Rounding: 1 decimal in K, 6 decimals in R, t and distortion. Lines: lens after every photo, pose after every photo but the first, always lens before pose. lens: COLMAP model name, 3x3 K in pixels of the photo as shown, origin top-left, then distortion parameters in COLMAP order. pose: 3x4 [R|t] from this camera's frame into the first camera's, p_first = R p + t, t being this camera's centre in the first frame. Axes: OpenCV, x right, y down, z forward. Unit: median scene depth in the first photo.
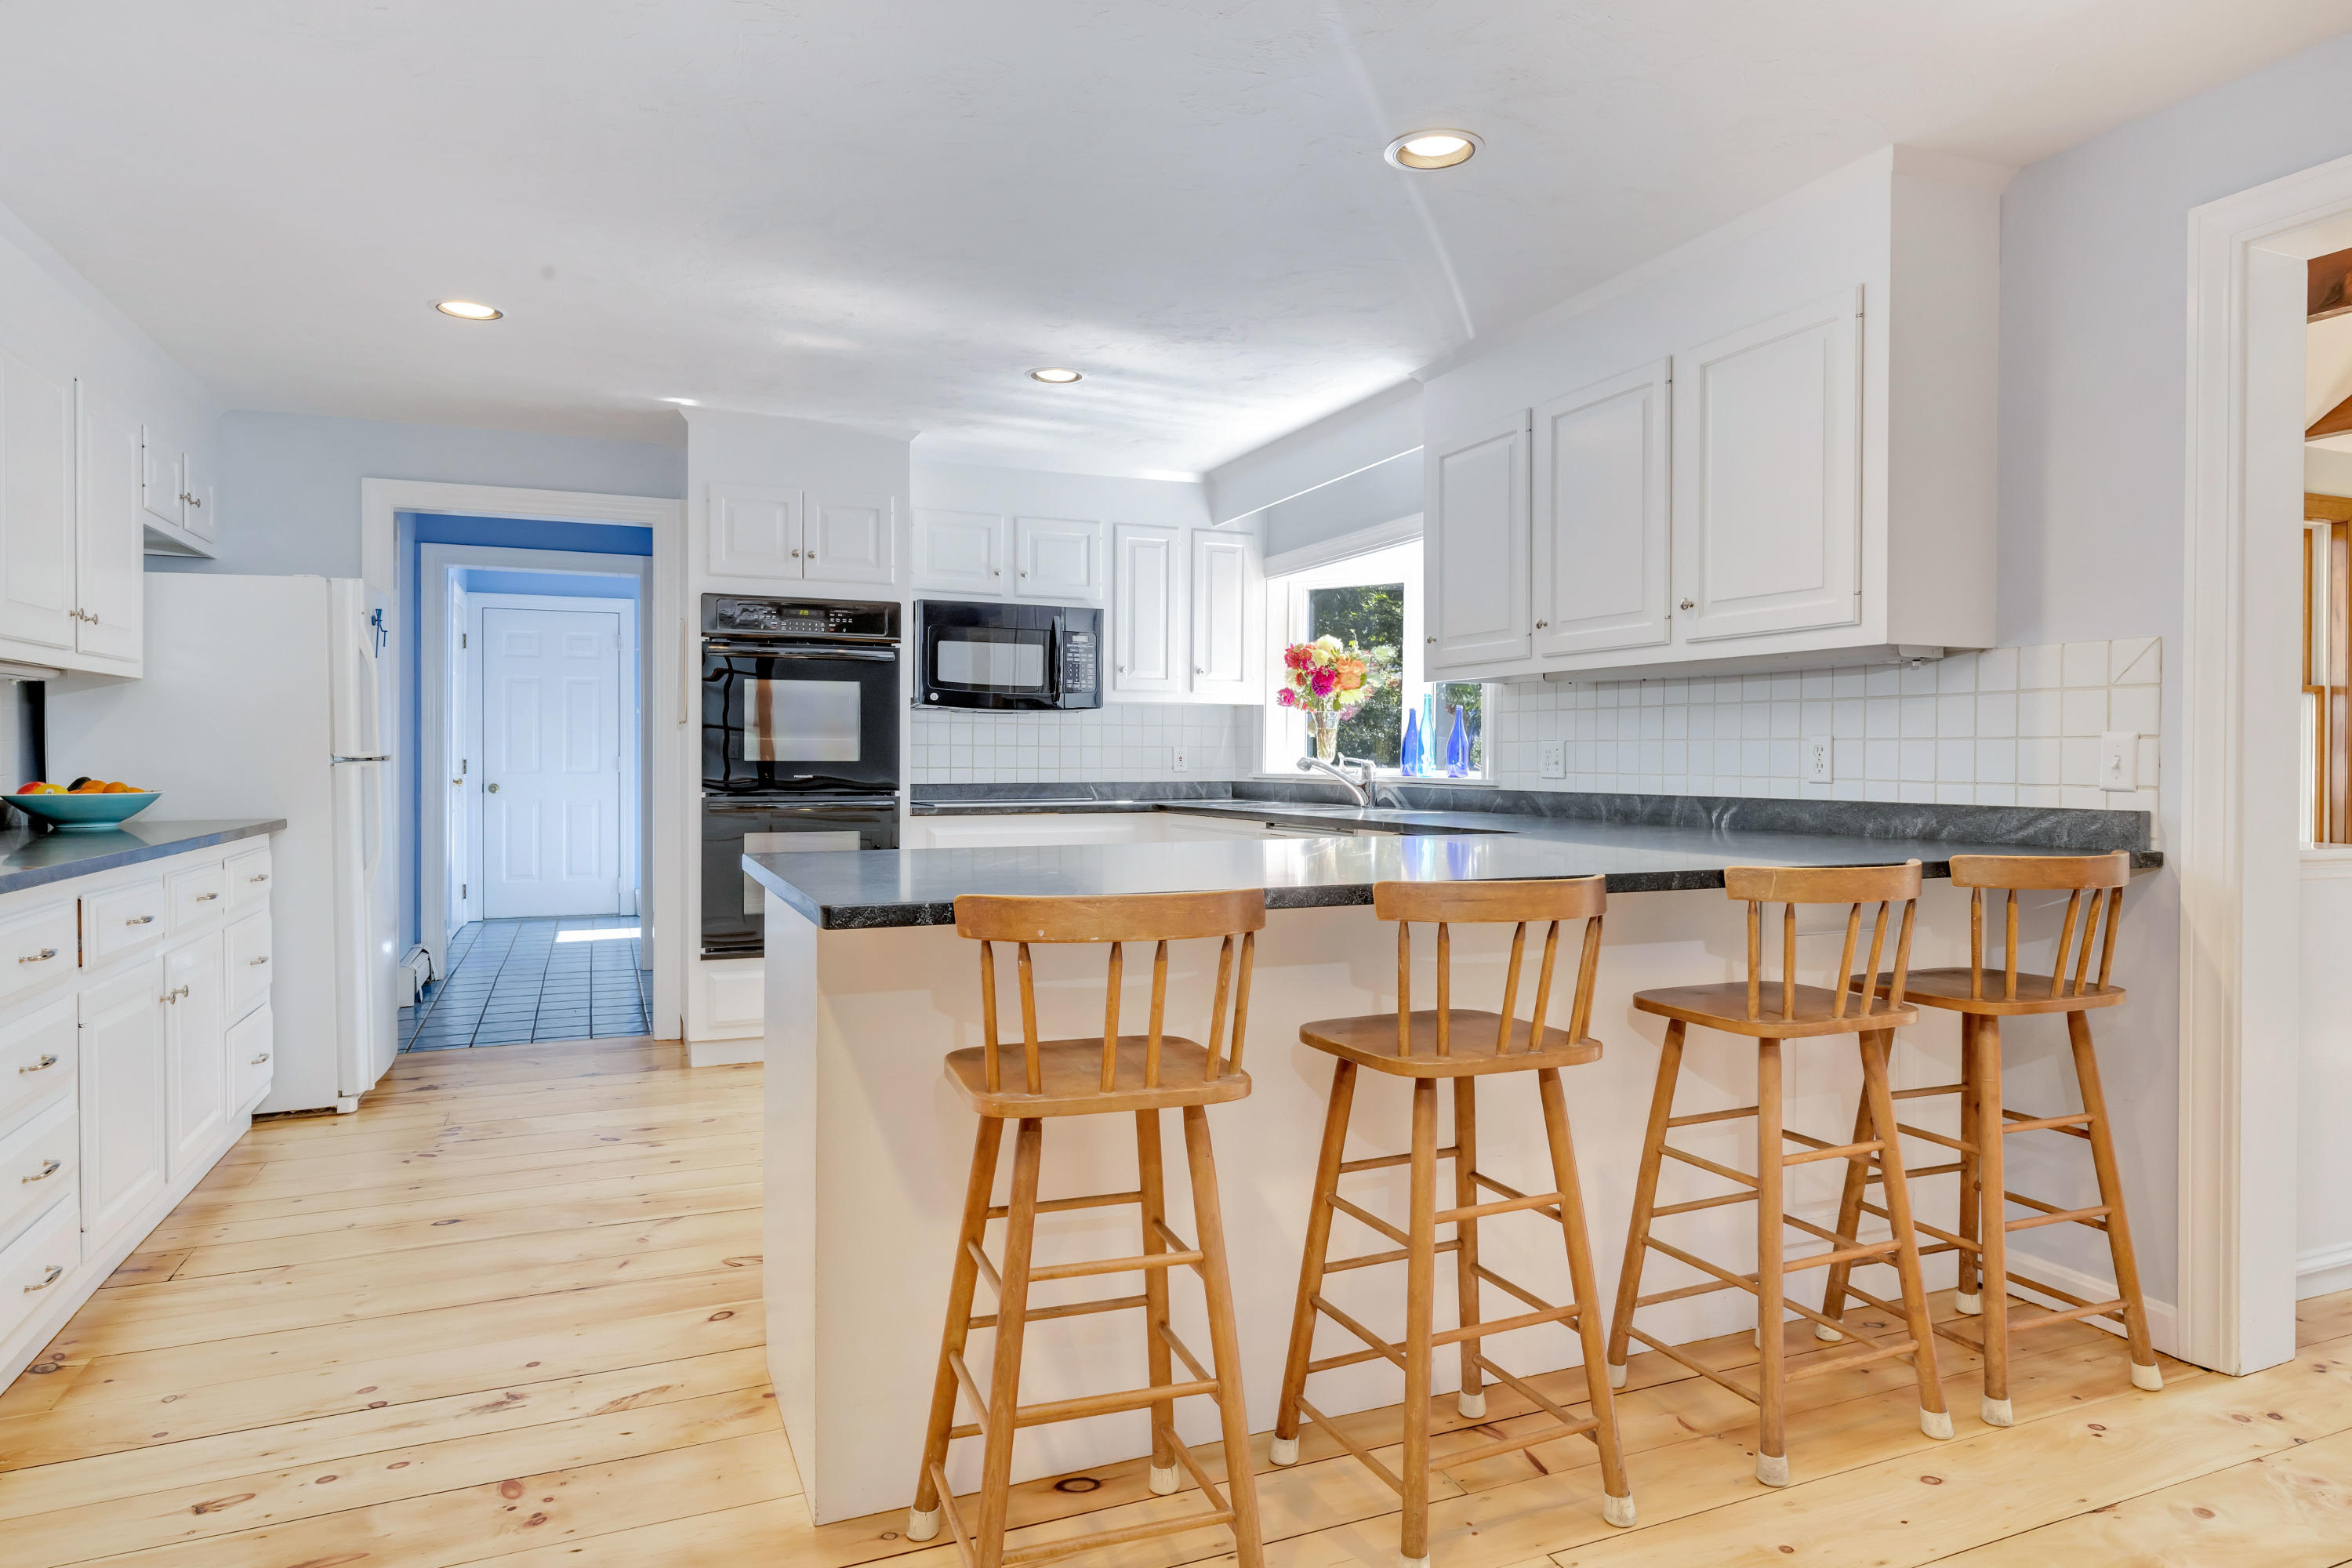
lens RADIAL K [[1354.1, 0, 1178.7], [0, 1354.1, 776.5], [0, 0, 1]] dist [-0.003843, -0.001035]
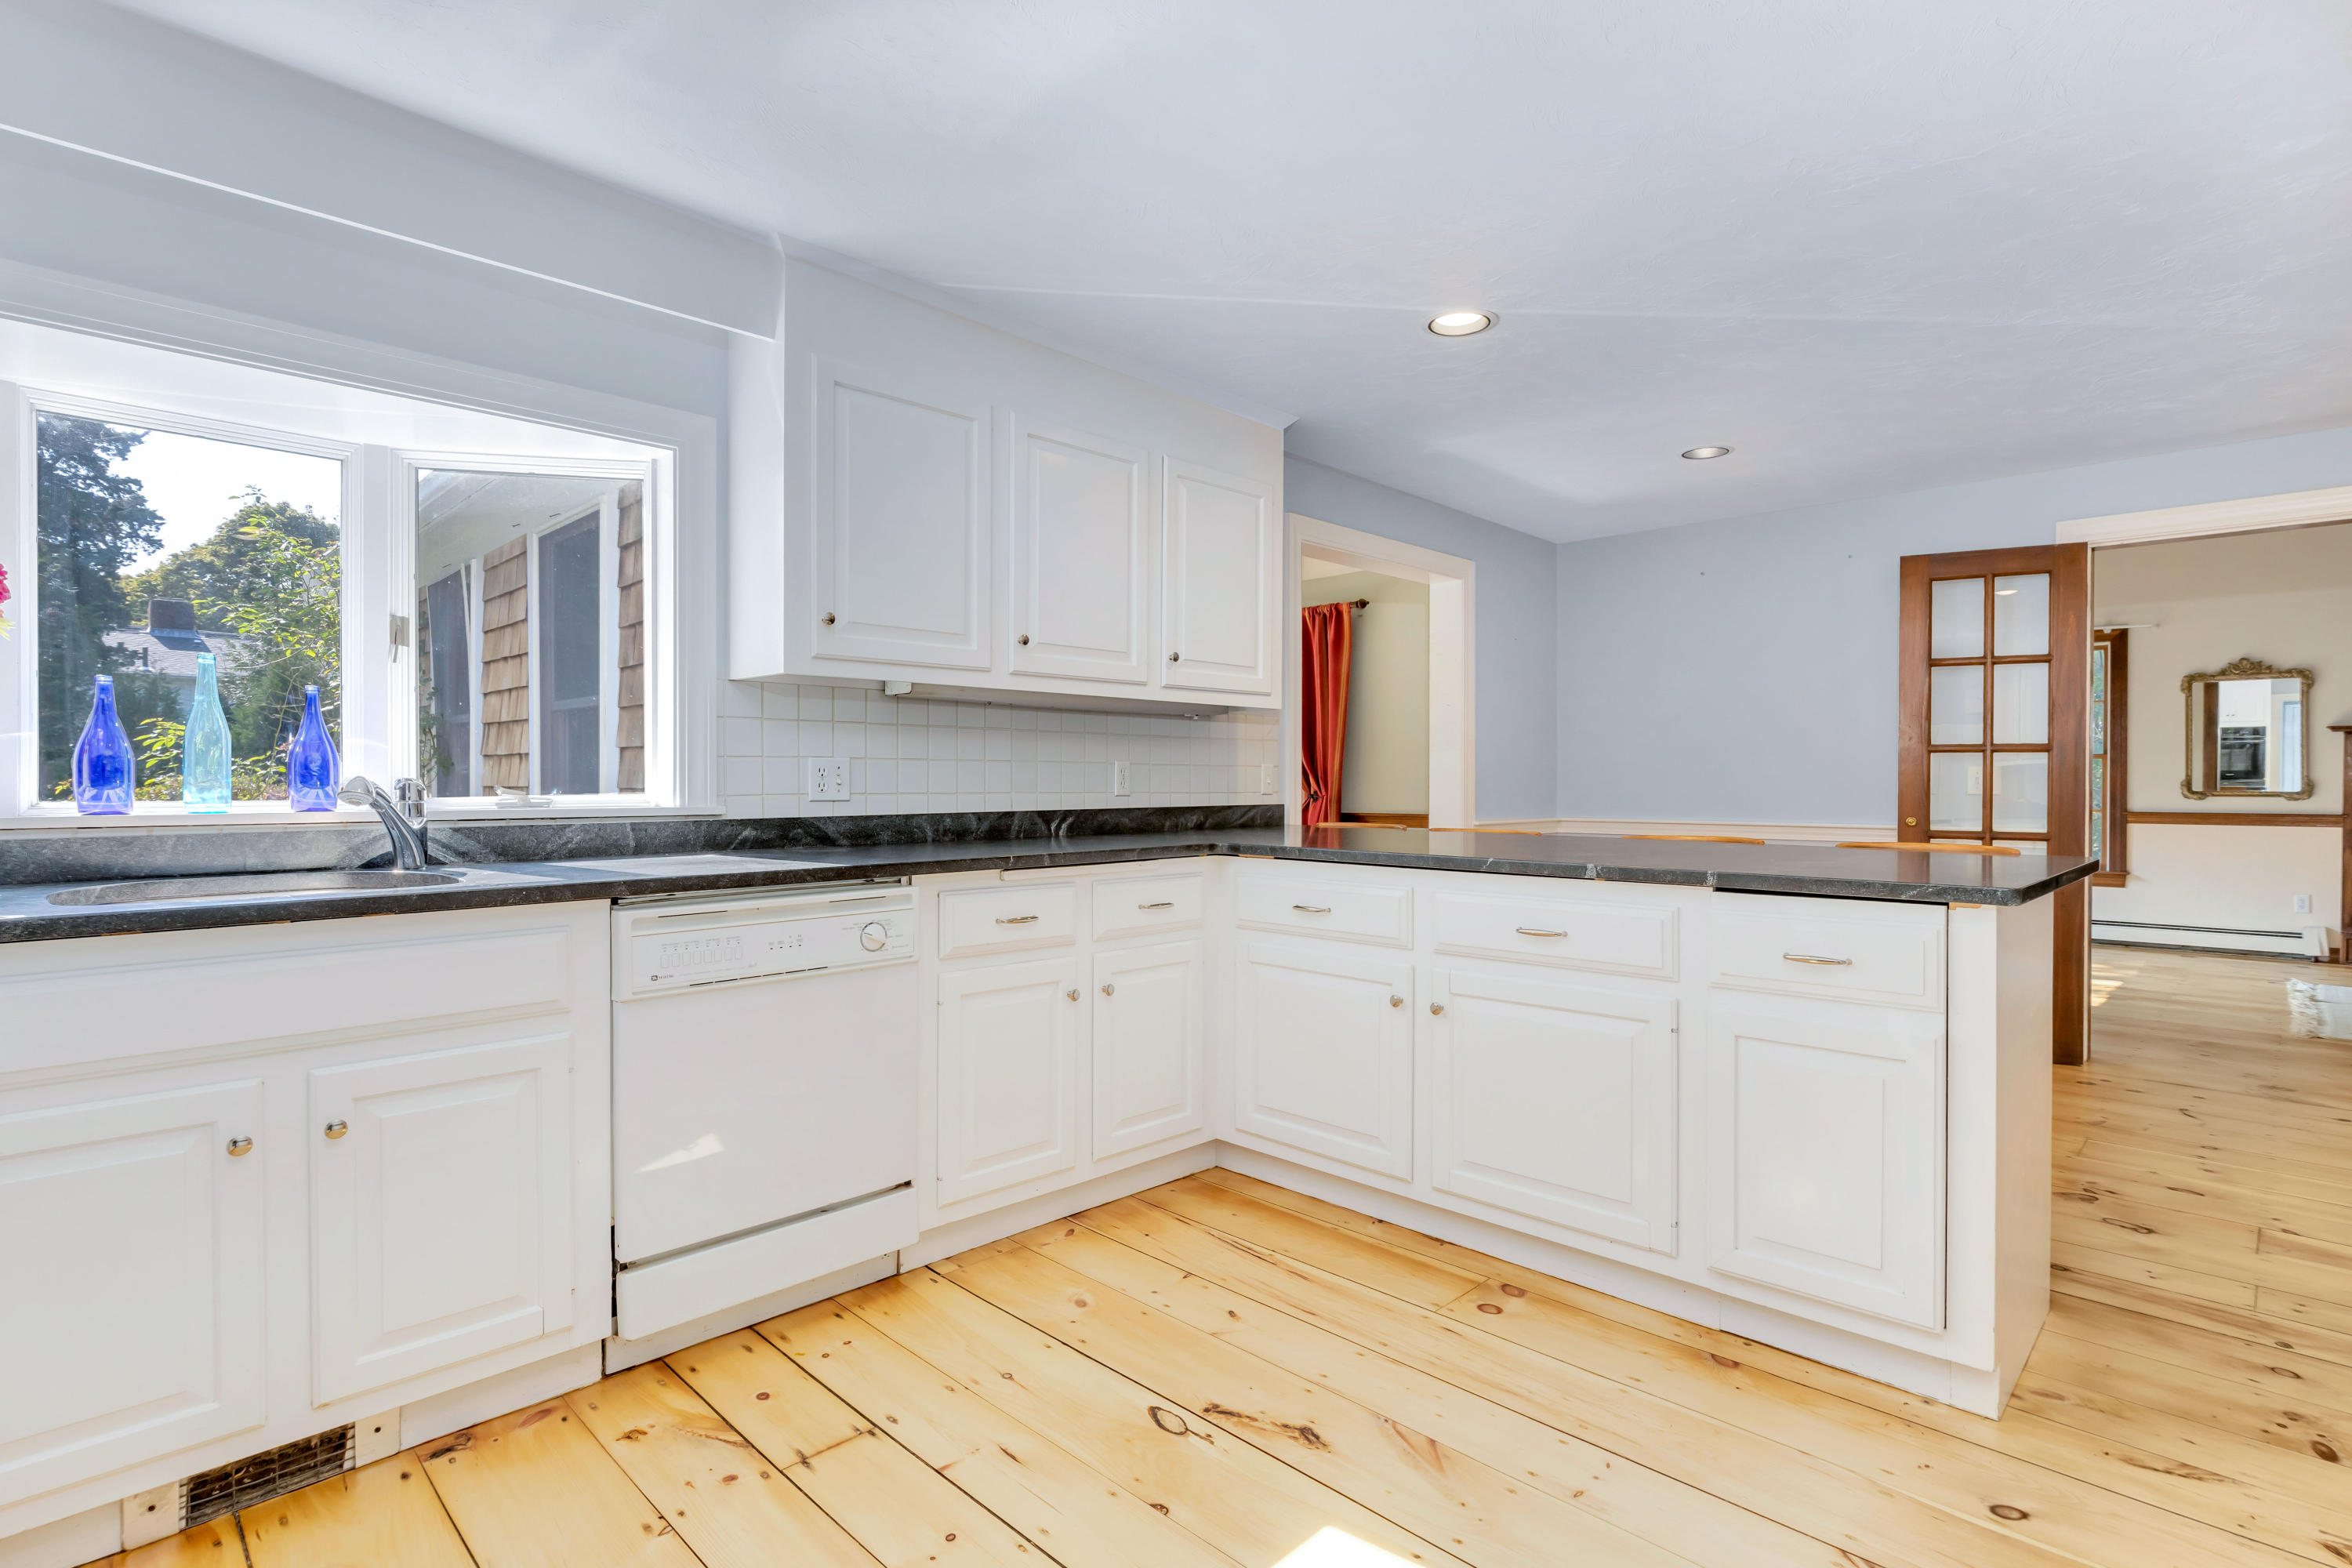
lens RADIAL K [[1149.1, 0, 1182.6], [0, 1149.1, 784.9], [0, 0, 1]] dist [-0.001554, -0.000259]
pose [[-0.376498, -0.010411, 0.926359, -0.699527], [0.009616, 0.999839, 0.015145, -0.025947], [-0.926368, 0.014610, -0.376337, 1.538069]]
